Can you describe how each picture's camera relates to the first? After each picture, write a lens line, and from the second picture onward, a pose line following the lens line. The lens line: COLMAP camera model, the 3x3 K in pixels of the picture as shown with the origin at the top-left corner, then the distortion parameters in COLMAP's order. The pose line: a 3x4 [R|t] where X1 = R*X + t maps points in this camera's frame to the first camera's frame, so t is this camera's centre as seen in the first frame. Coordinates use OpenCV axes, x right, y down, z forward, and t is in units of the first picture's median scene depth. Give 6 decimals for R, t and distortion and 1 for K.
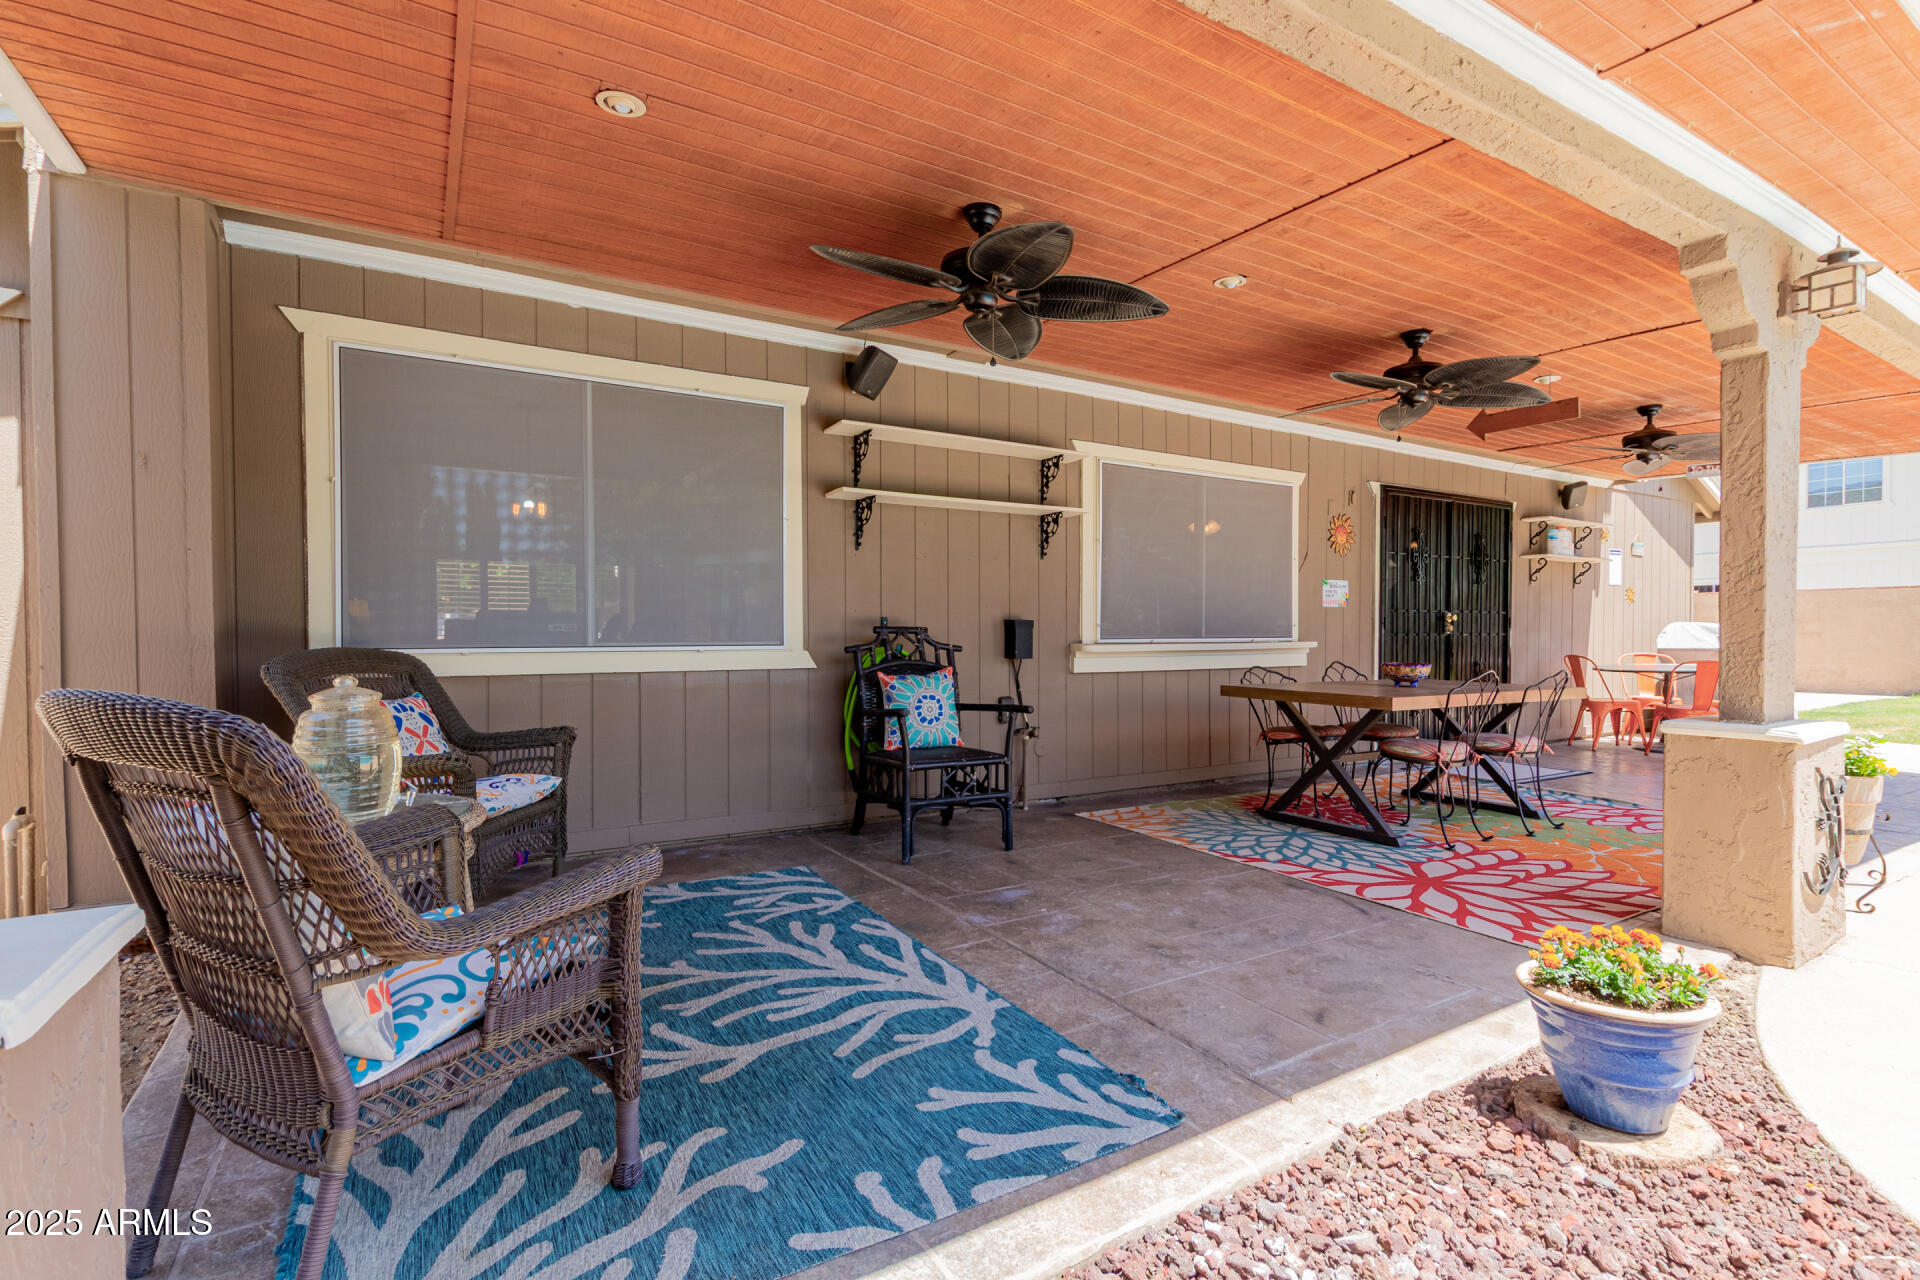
lens RADIAL K [[897.1, 0, 946.5], [0, 897.1, 646.3], [0, 0, 1]] dist [0.001988, -0.000488]
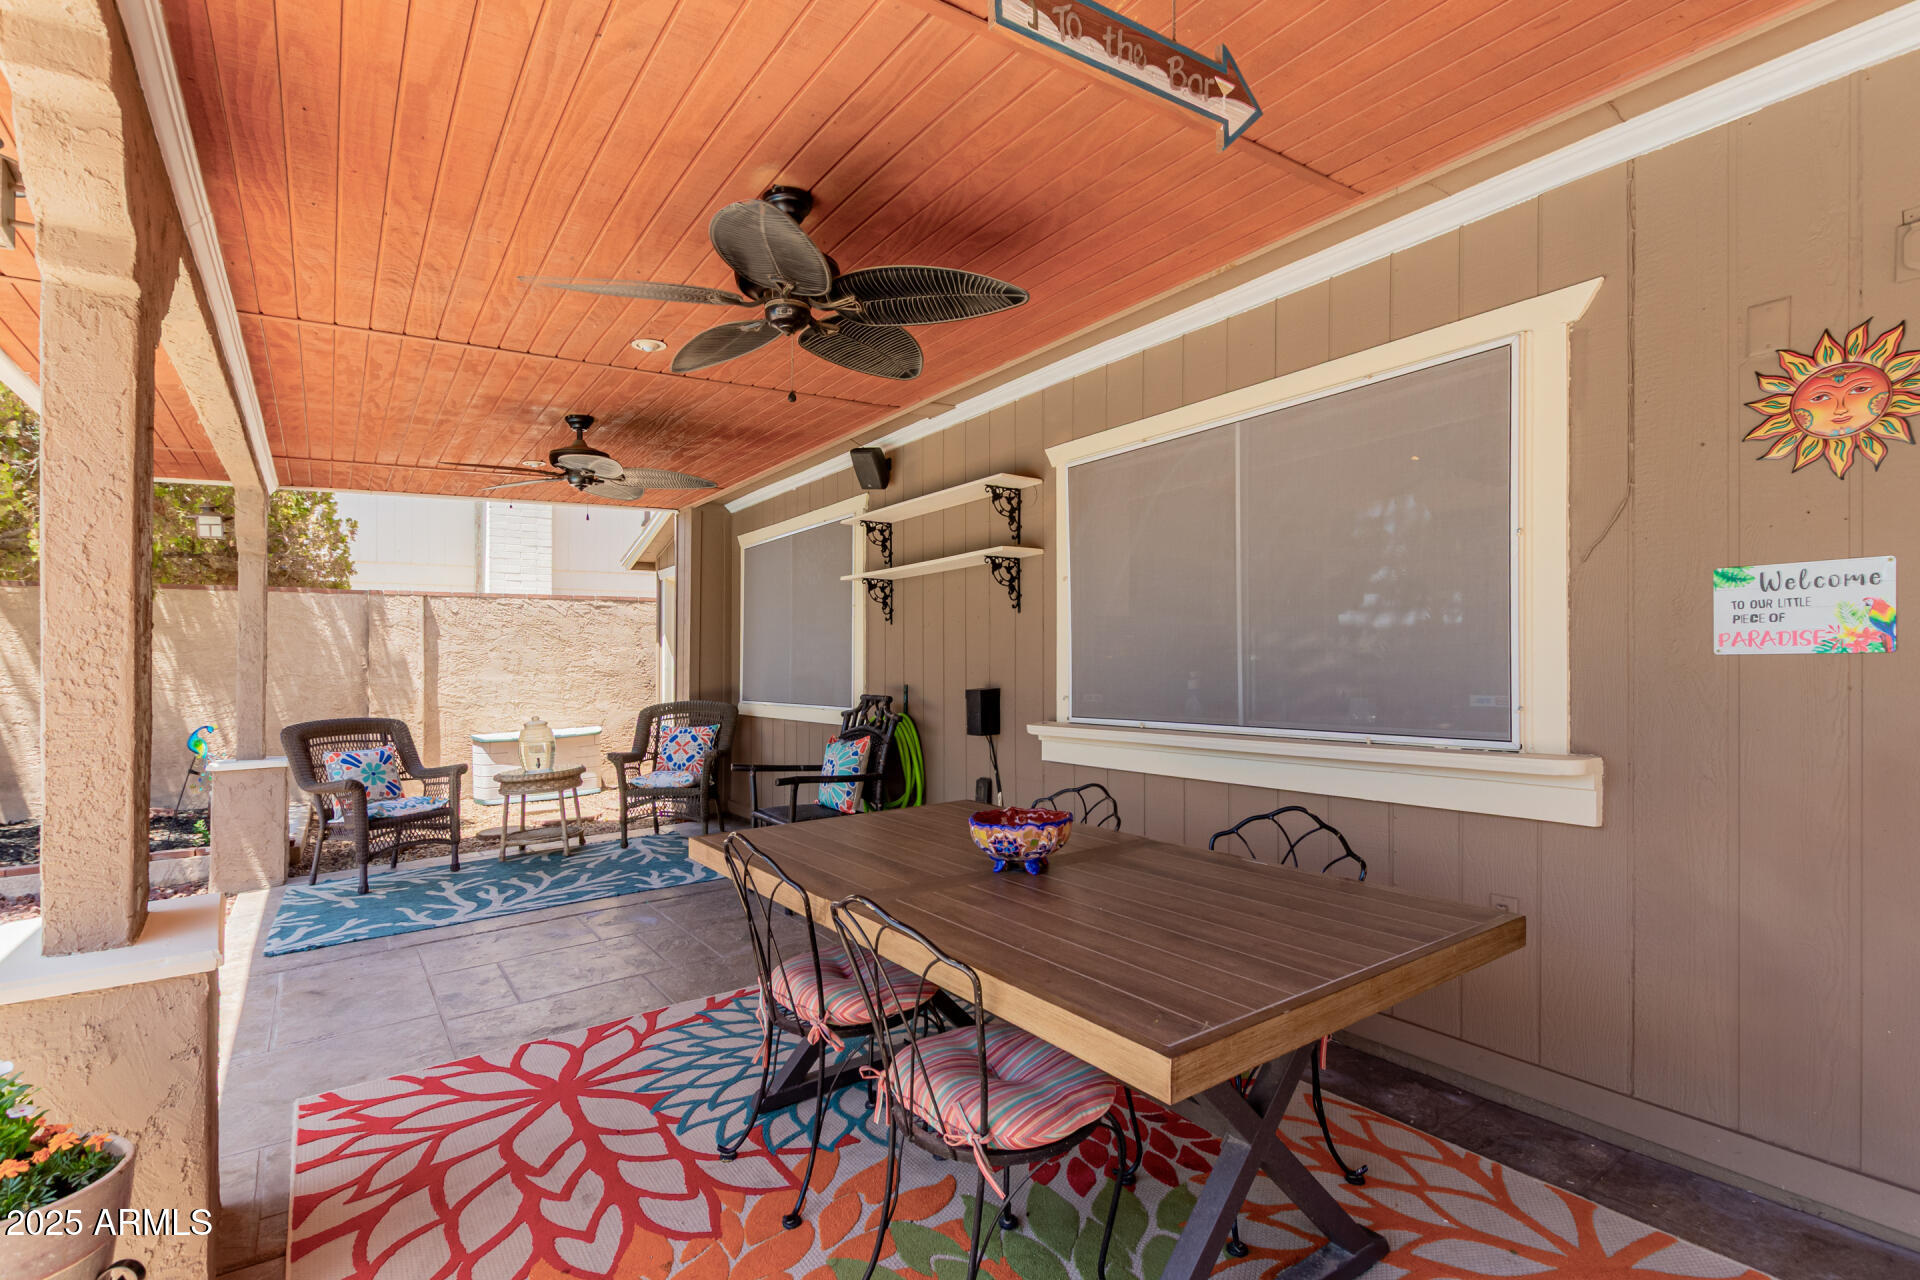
lens RADIAL K [[907.6, 0, 960.0], [0, 907.6, 640.0], [0, 0, 1]] dist [0.030094, 0.000193]
pose [[0.053666, -0.012979, -0.998475, 1.259985], [0.017092, 0.999781, -0.012078, -0.087184], [0.998413, -0.016418, 0.053876, 1.245160]]
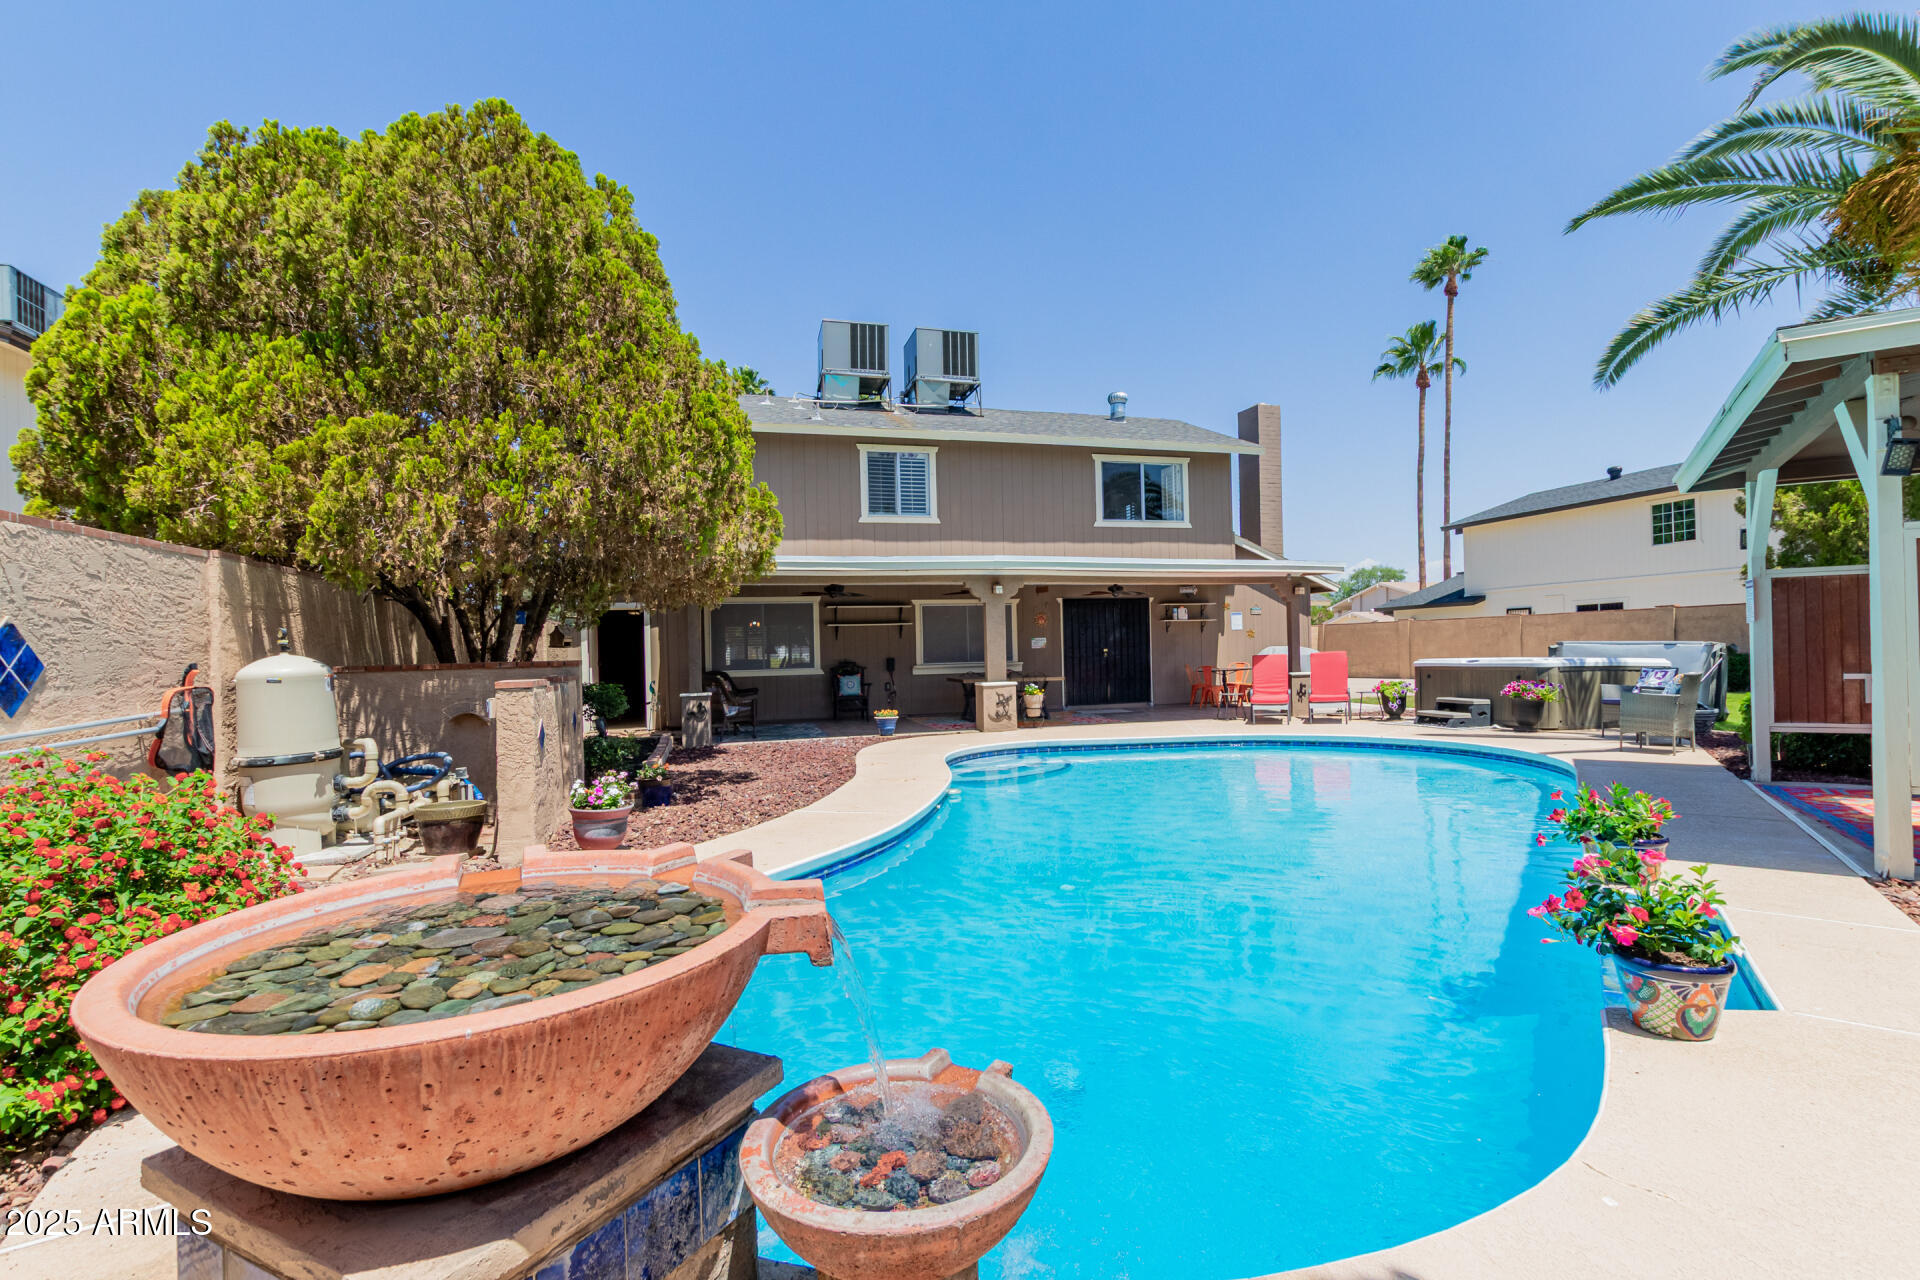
lens RADIAL K [[891.3, 0, 960.0], [0, 891.3, 640.0], [0, 0, 1]] dist [0.002808, -0.000036]
pose [[0.970135, -0.022808, -0.241489, 1.470740], [0.018464, 0.999625, -0.020236, -0.035026], [0.241860, 0.015173, 0.970192, -2.753997]]
